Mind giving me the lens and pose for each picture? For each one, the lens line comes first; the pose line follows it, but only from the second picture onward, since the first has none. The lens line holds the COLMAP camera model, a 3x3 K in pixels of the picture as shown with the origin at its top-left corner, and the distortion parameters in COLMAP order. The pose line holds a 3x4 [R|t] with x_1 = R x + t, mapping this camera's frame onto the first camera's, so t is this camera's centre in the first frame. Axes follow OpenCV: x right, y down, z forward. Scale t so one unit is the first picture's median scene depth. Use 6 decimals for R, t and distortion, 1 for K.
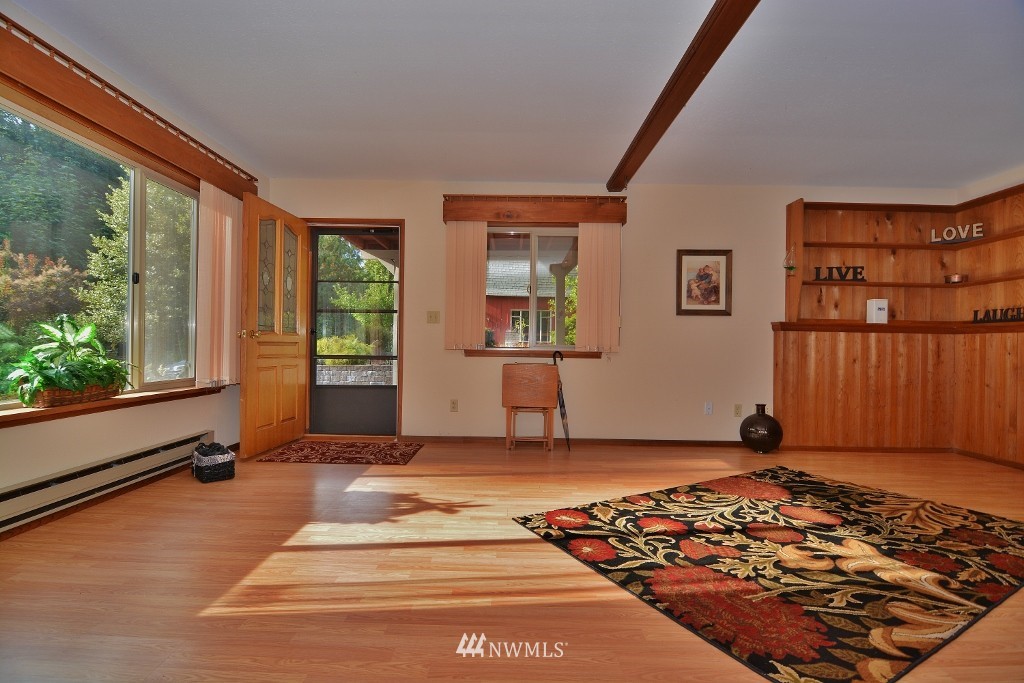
lens RADIAL K [[499.2, 0, 512.0], [0, 499.2, 341.5], [0, 0, 1]] dist [-0.002868, -0.000687]
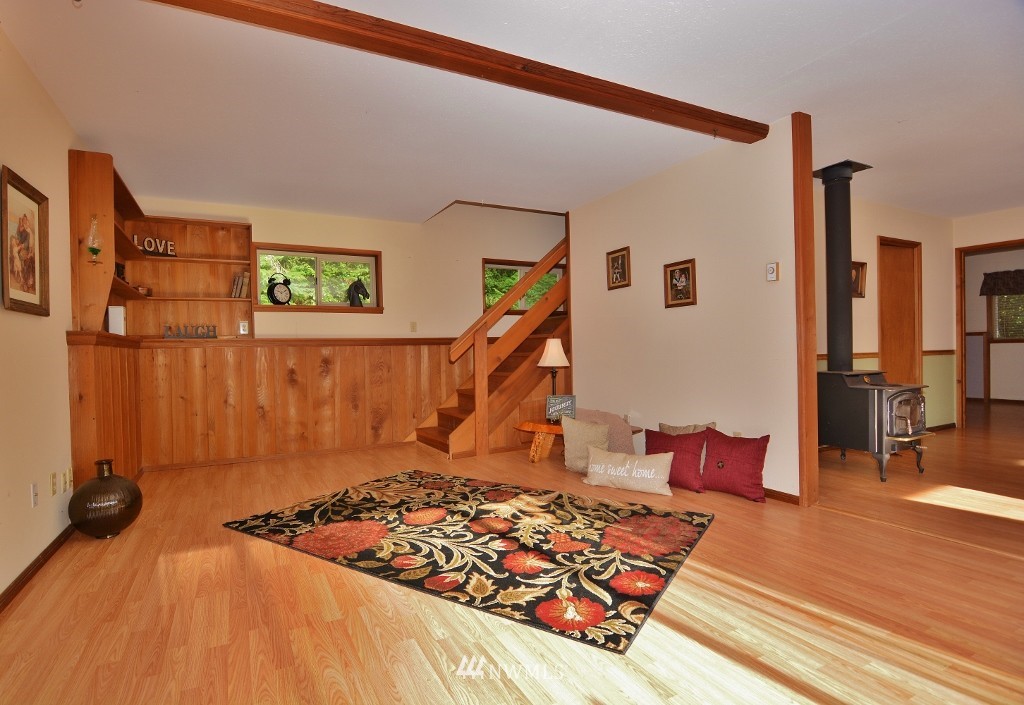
lens RADIAL K [[487.7, 0, 512.0], [0, 487.7, 352.5], [0, 0, 1]] dist [-0.019284, -0.000587]
pose [[-0.448544, -0.008859, 0.893717, -0.312815], [0.005672, 0.999903, 0.012759, -0.018074], [-0.893743, 0.010792, -0.448450, 0.921483]]
